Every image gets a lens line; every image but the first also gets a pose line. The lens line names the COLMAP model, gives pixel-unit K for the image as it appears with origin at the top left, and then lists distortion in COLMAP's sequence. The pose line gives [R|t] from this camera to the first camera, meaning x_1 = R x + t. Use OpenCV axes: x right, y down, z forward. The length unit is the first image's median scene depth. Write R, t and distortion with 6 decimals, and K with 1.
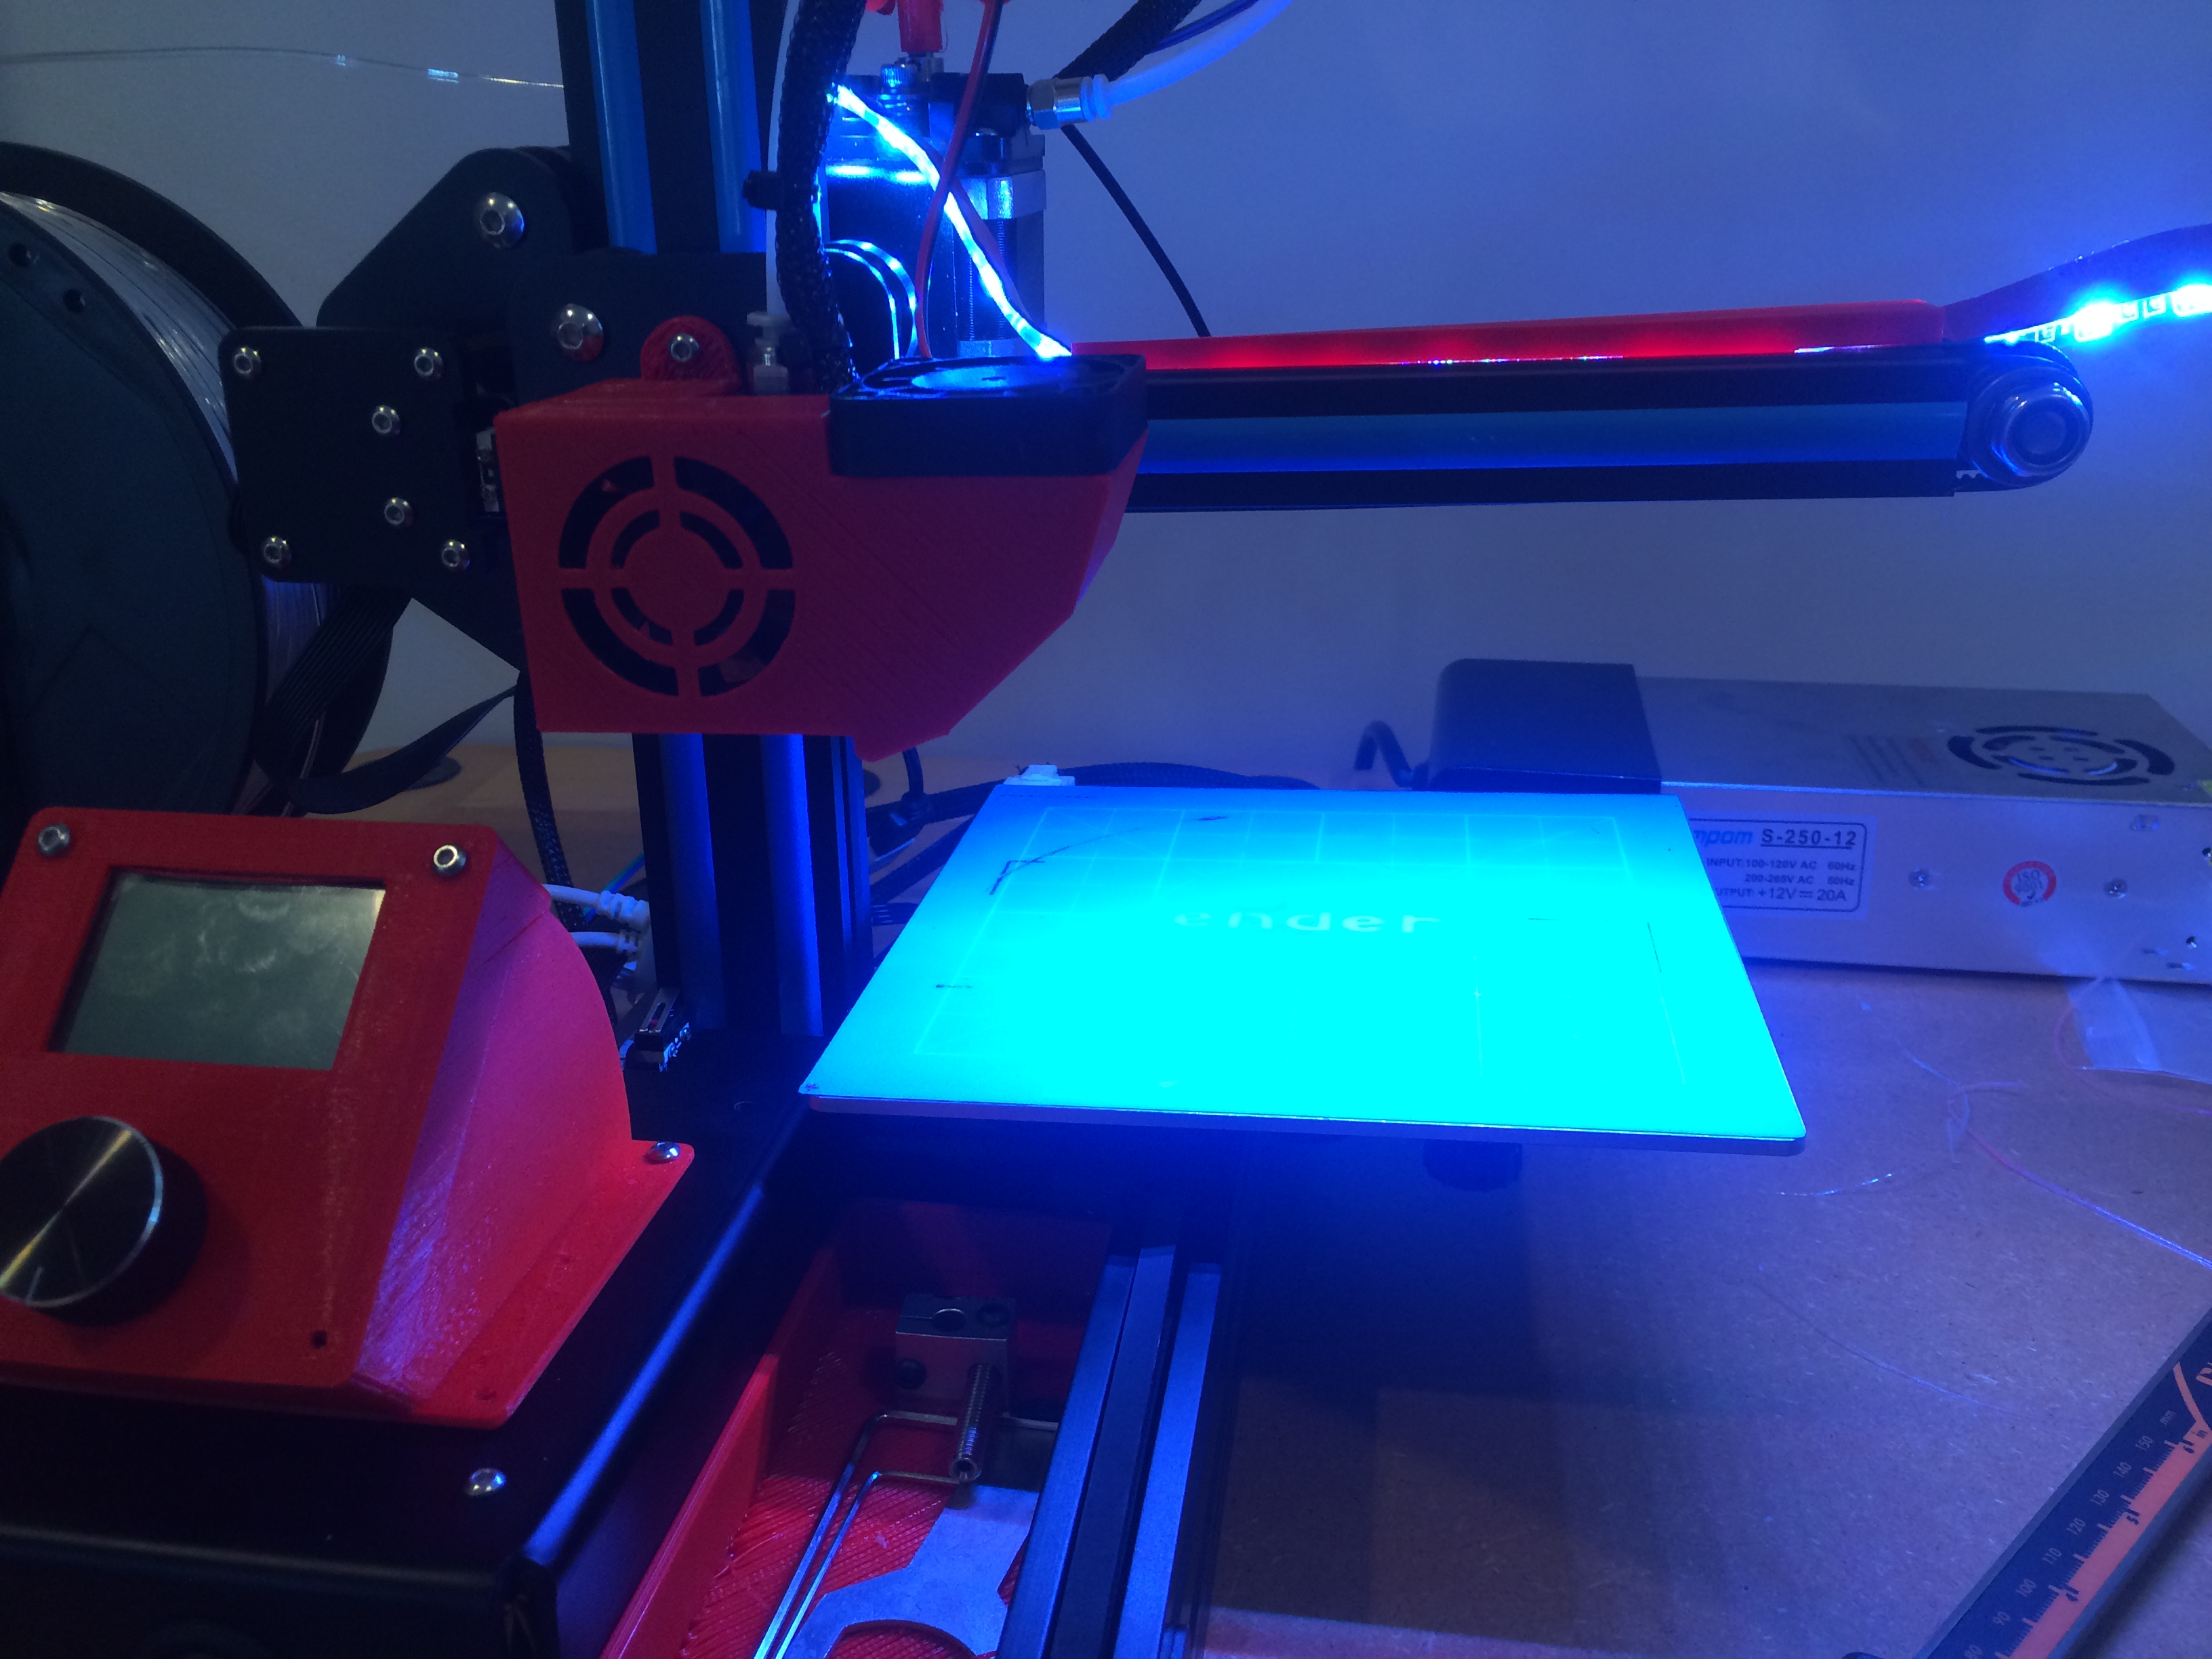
lens RADIAL K [[1837.4, 0, 1092.7], [0, 1837.4, 824.9], [0, 0, 1]] dist [0.039733, -0.001494]
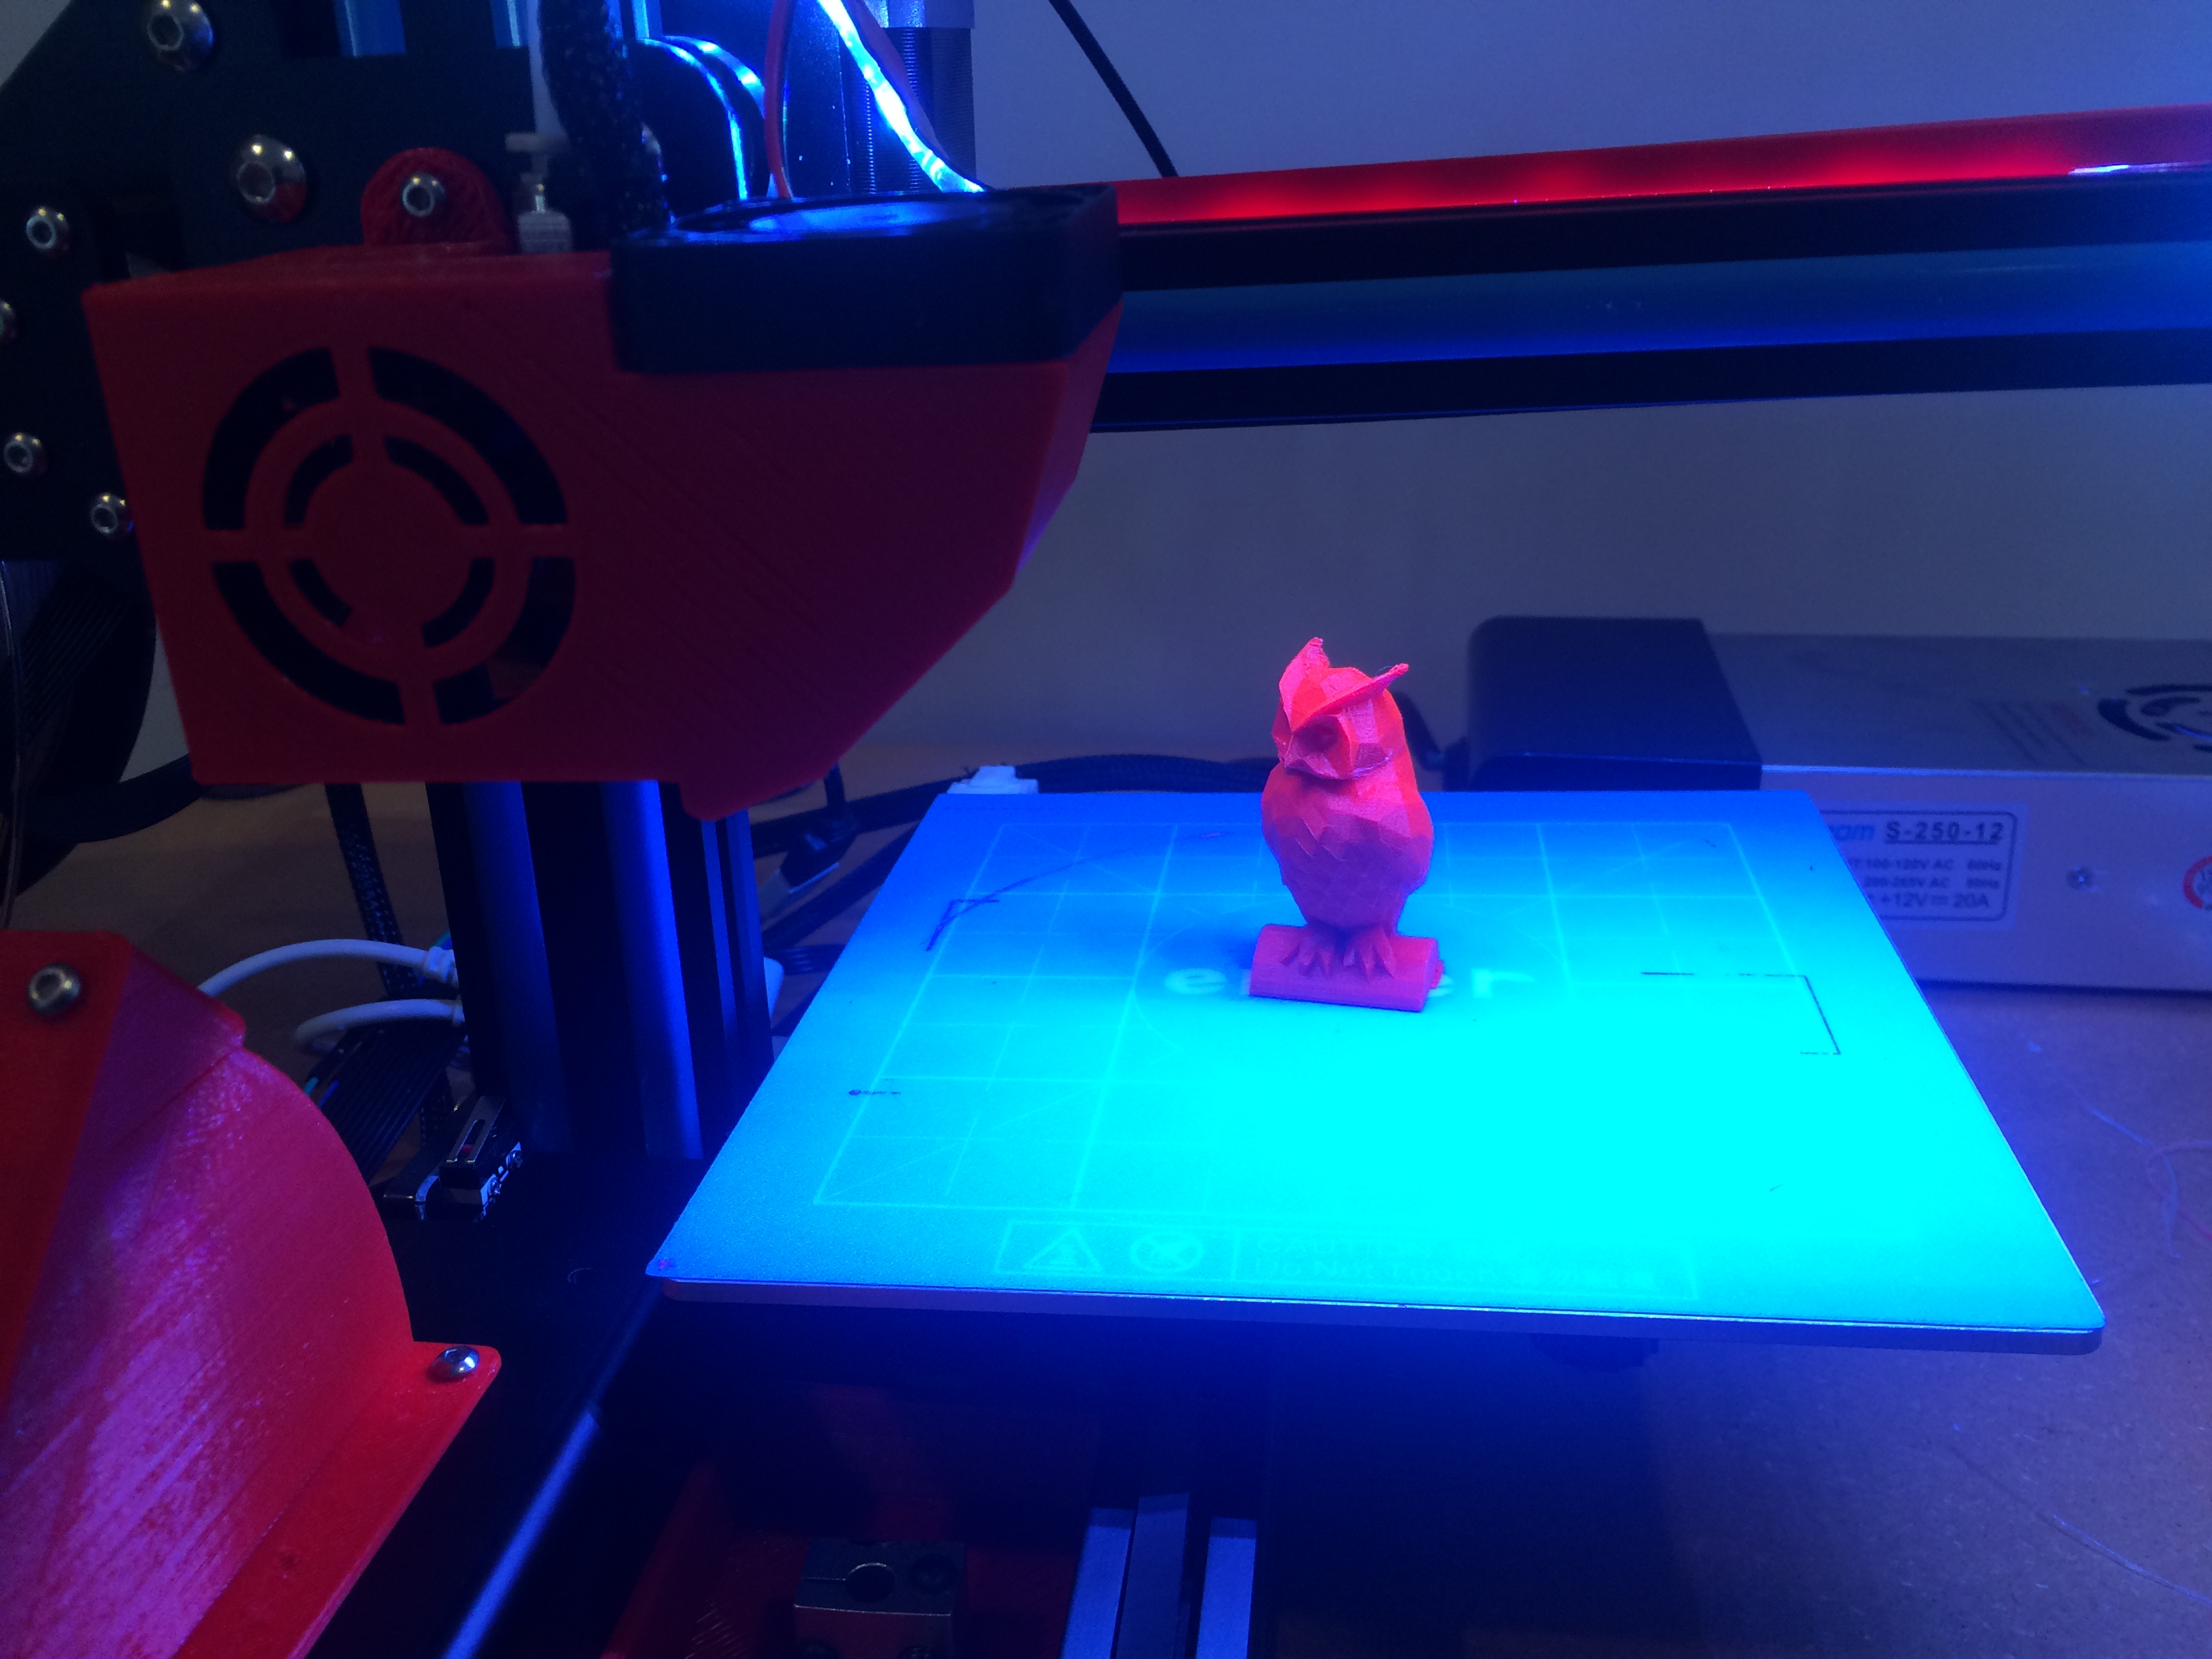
lens RADIAL K [[1876.1, 0, 1106.0], [0, 1876.1, 829.5], [0, 0, 1]] dist [0.075023, -0.125378]
pose [[0.999502, -0.024738, 0.019587, 0.004991], [0.024251, 0.999400, 0.024713, -0.033502], [-0.020186, -0.024226, 0.999503, 0.253055]]
